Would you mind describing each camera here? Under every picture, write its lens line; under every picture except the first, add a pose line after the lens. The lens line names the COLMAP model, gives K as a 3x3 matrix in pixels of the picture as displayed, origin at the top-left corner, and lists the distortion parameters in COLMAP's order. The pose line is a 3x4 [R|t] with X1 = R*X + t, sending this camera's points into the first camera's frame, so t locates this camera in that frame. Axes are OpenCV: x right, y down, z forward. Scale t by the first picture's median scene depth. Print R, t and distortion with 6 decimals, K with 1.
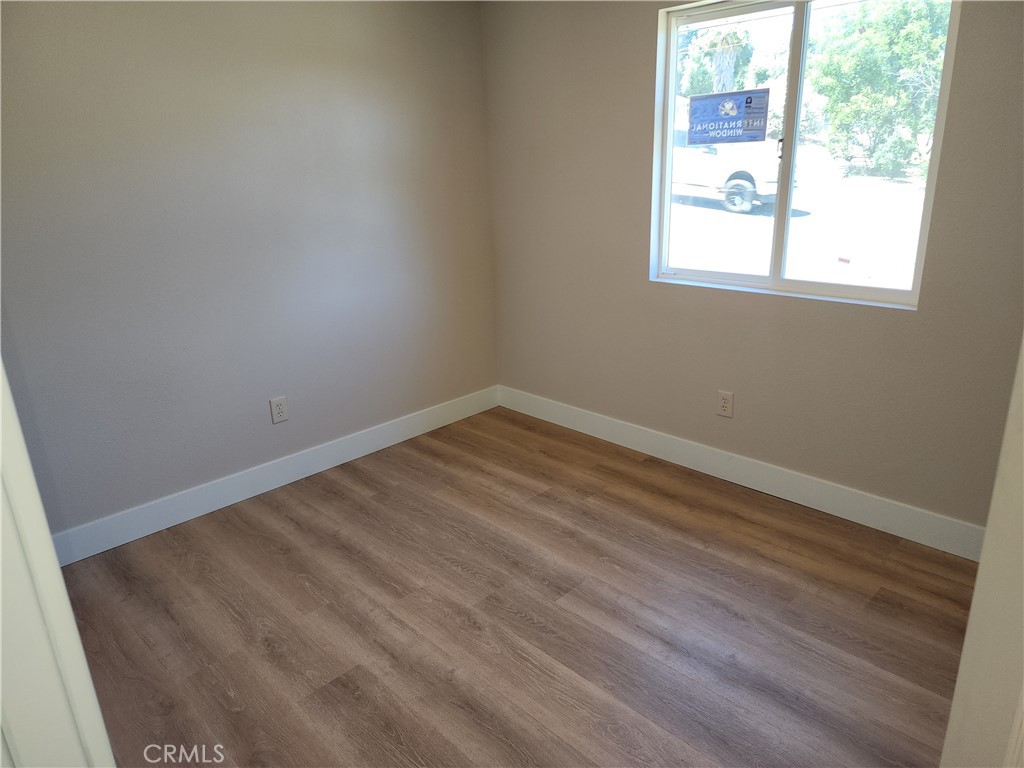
lens RADIAL K [[684.9, 0, 512.0], [0, 684.9, 359.0], [0, 0, 1]] dist [0.016341, -0.034969]
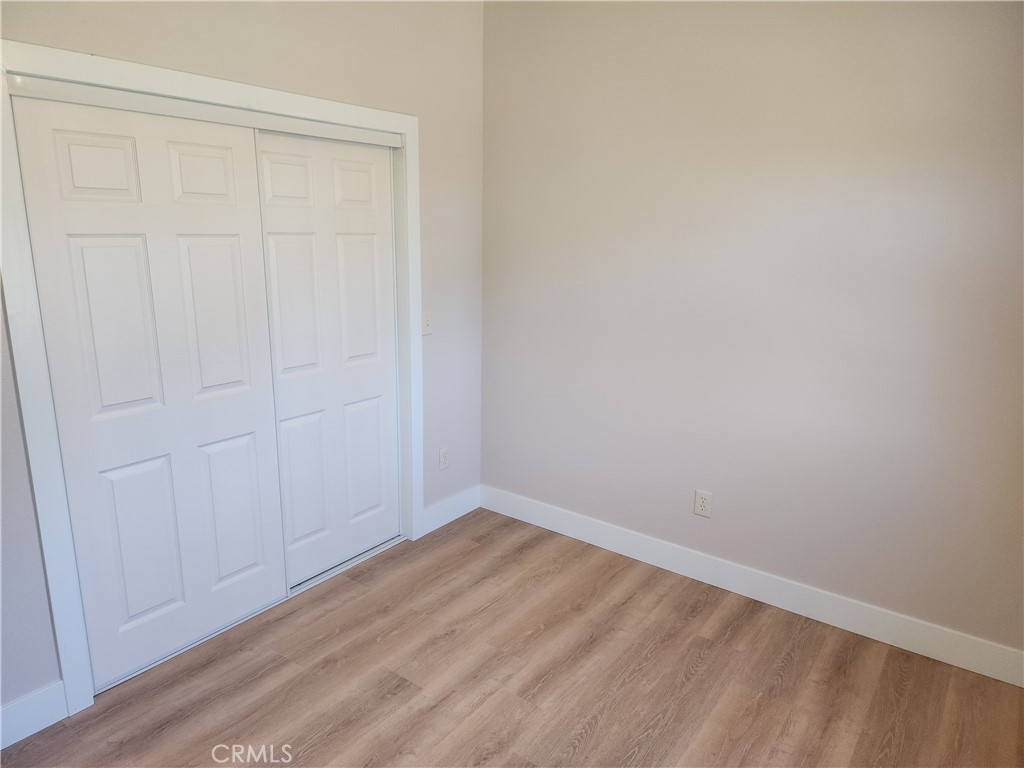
lens RADIAL K [[684.9, 0, 514.8], [0, 684.9, 386.7], [0, 0, 1]] dist [0.016341, -0.034969]
pose [[0.160996, 0.275758, -0.947649, 0.527490], [-0.313874, 0.924630, 0.215735, -0.219653], [0.935715, 0.262710, 0.235415, 0.533838]]
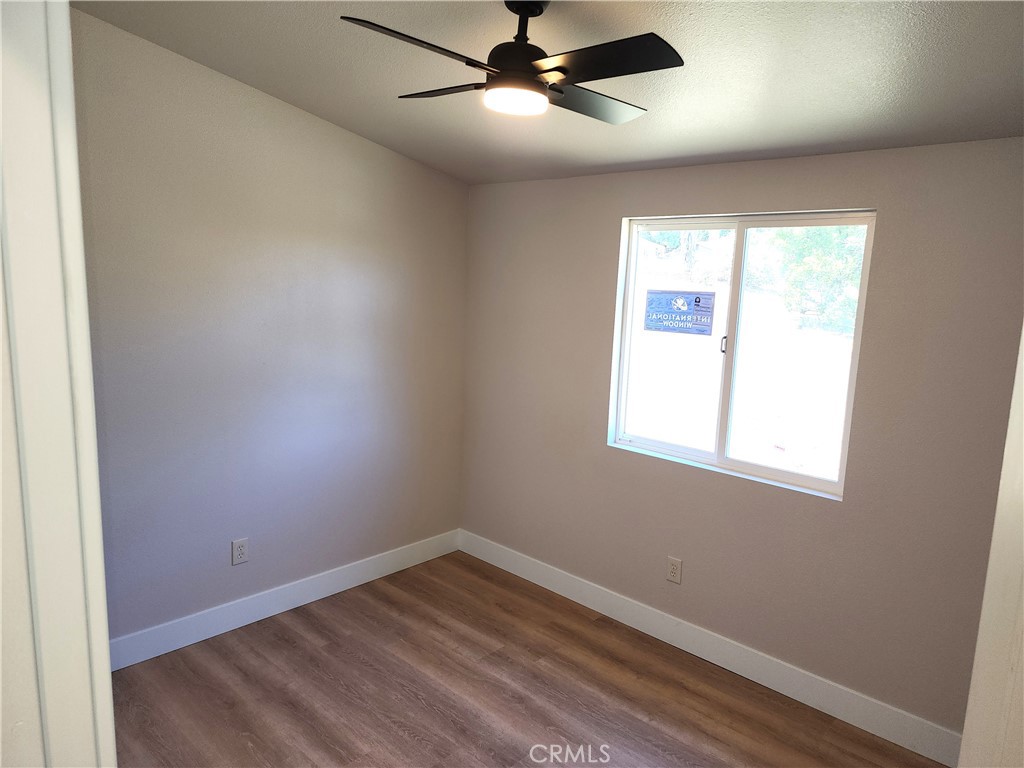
lens RADIAL K [[684.9, 0, 521.7], [0, 684.9, 356.4], [0, 0, 1]] dist [0.016341, -0.034969]
pose [[0.996083, 0.069275, 0.054951, -0.002071], [-0.058603, 0.982571, -0.176408, -0.058889], [-0.066214, 0.172497, 0.982782, -0.075512]]
